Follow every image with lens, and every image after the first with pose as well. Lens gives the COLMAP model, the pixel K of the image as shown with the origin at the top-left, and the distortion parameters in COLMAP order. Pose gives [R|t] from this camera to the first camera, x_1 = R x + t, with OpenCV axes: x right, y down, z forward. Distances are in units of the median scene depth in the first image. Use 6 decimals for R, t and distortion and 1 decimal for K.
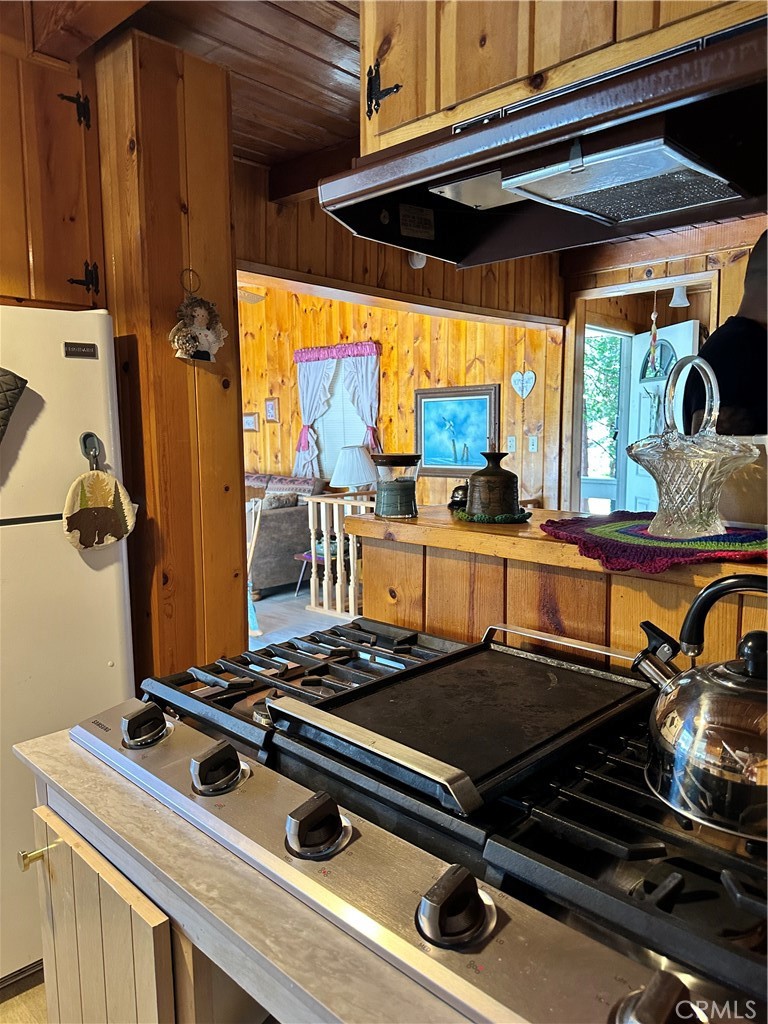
lens RADIAL K [[729.9, 0, 379.9], [0, 729.9, 517.9], [0, 0, 1]] dist [0.045824, -0.070799]
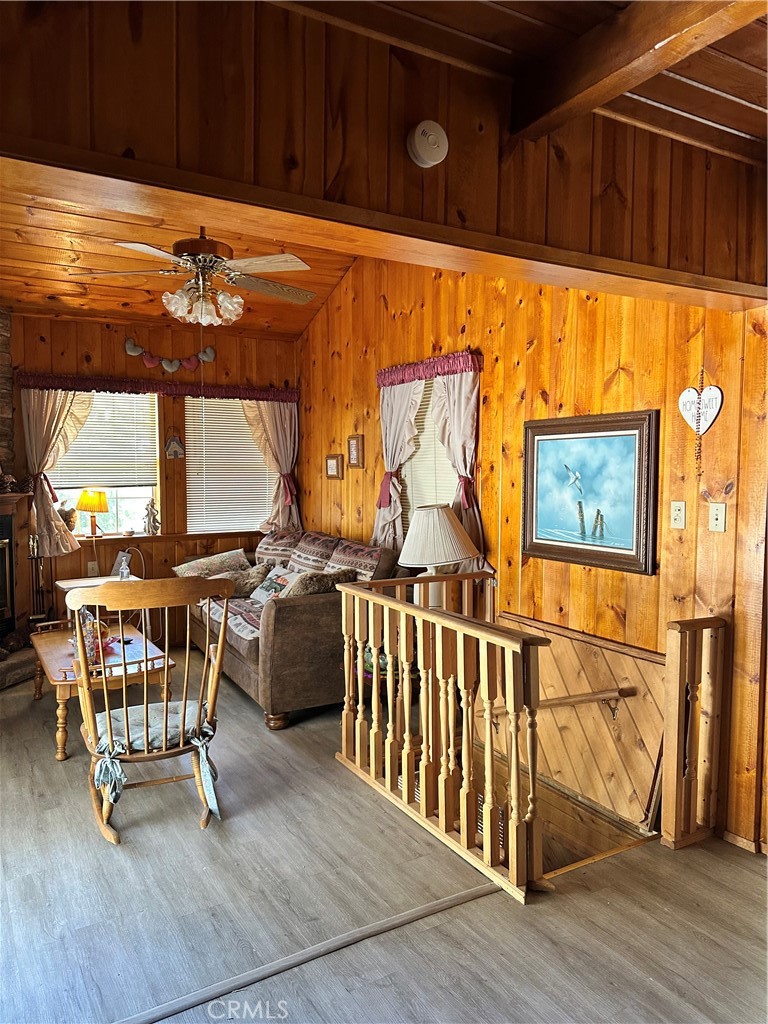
lens RADIAL K [[729.9, 0, 384.4], [0, 729.9, 509.2], [0, 0, 1]] dist [0.045824, -0.070799]
pose [[0.961463, 0.029118, -0.273389, 0.107645], [-0.046350, 0.997310, -0.056783, -0.057169], [0.271000, 0.067267, 0.960226, 0.360362]]
